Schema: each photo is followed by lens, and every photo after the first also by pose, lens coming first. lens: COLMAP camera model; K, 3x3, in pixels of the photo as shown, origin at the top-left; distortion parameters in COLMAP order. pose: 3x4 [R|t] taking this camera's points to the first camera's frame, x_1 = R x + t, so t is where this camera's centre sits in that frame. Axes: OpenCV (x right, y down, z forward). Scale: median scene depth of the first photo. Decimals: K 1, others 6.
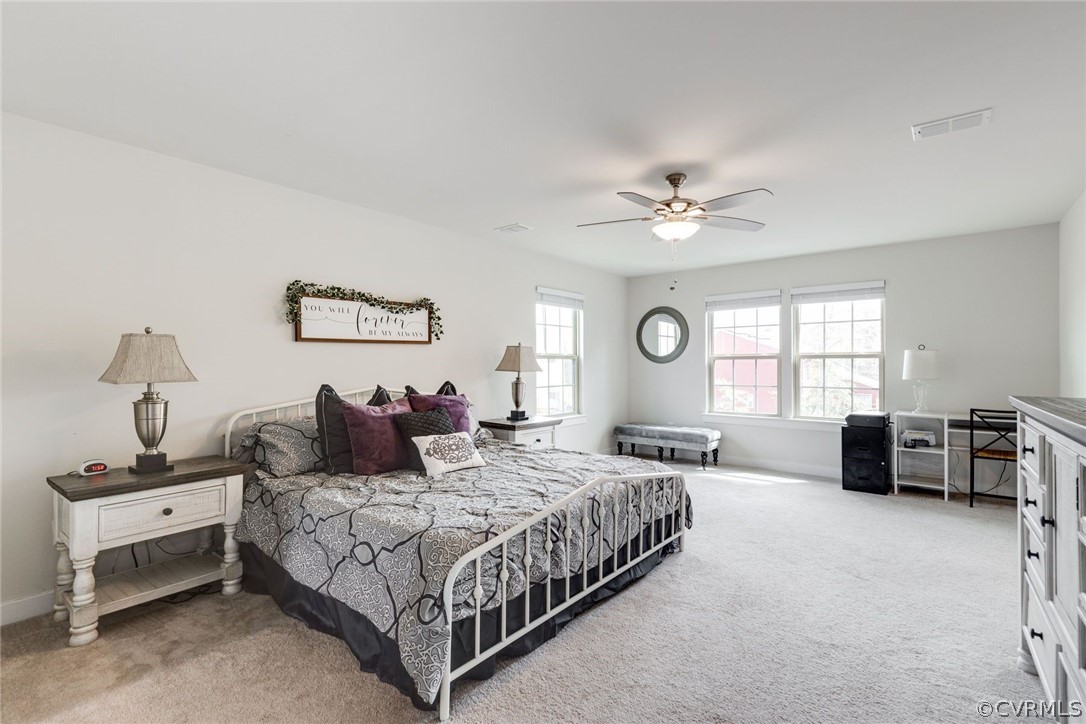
lens RADIAL K [[478.2, 0, 546.2], [0, 478.2, 363.4], [0, 0, 1]] dist [0.001781, 0.000349]
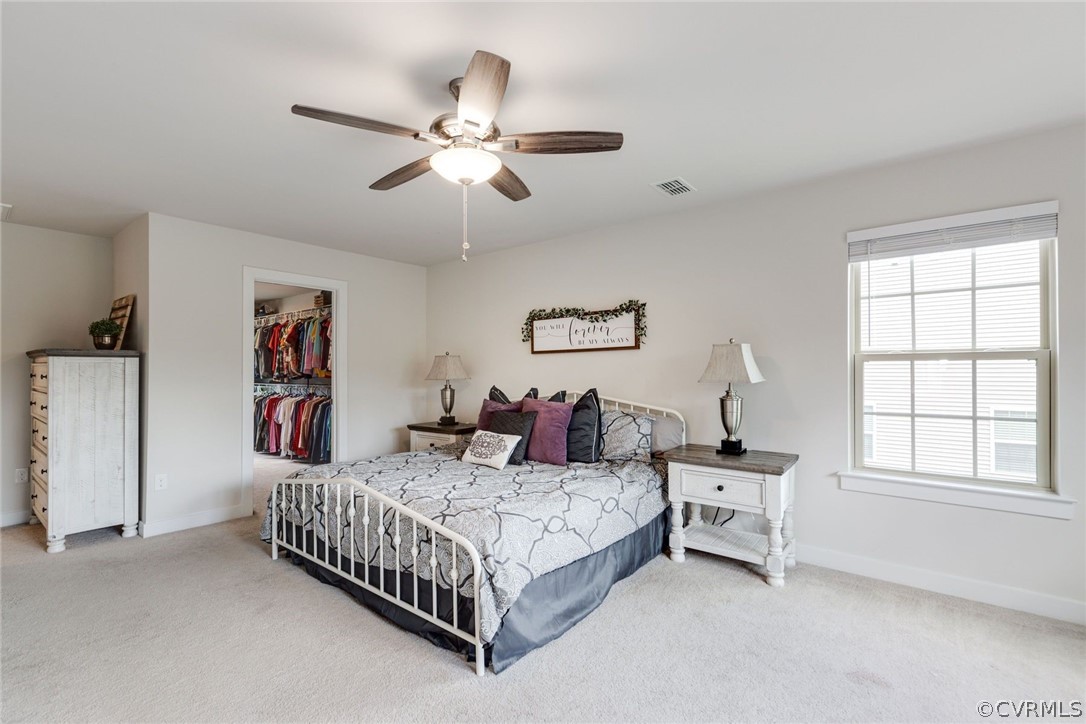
lens RADIAL K [[478.2, 0, 546.2], [0, 478.2, 363.4], [0, 0, 1]] dist [0.001781, 0.000349]
pose [[0.012515, -0.007585, -0.999893, 0.752483], [0.005619, 0.999956, -0.007515, -0.007069], [0.999906, -0.005524, 0.012557, 0.896829]]
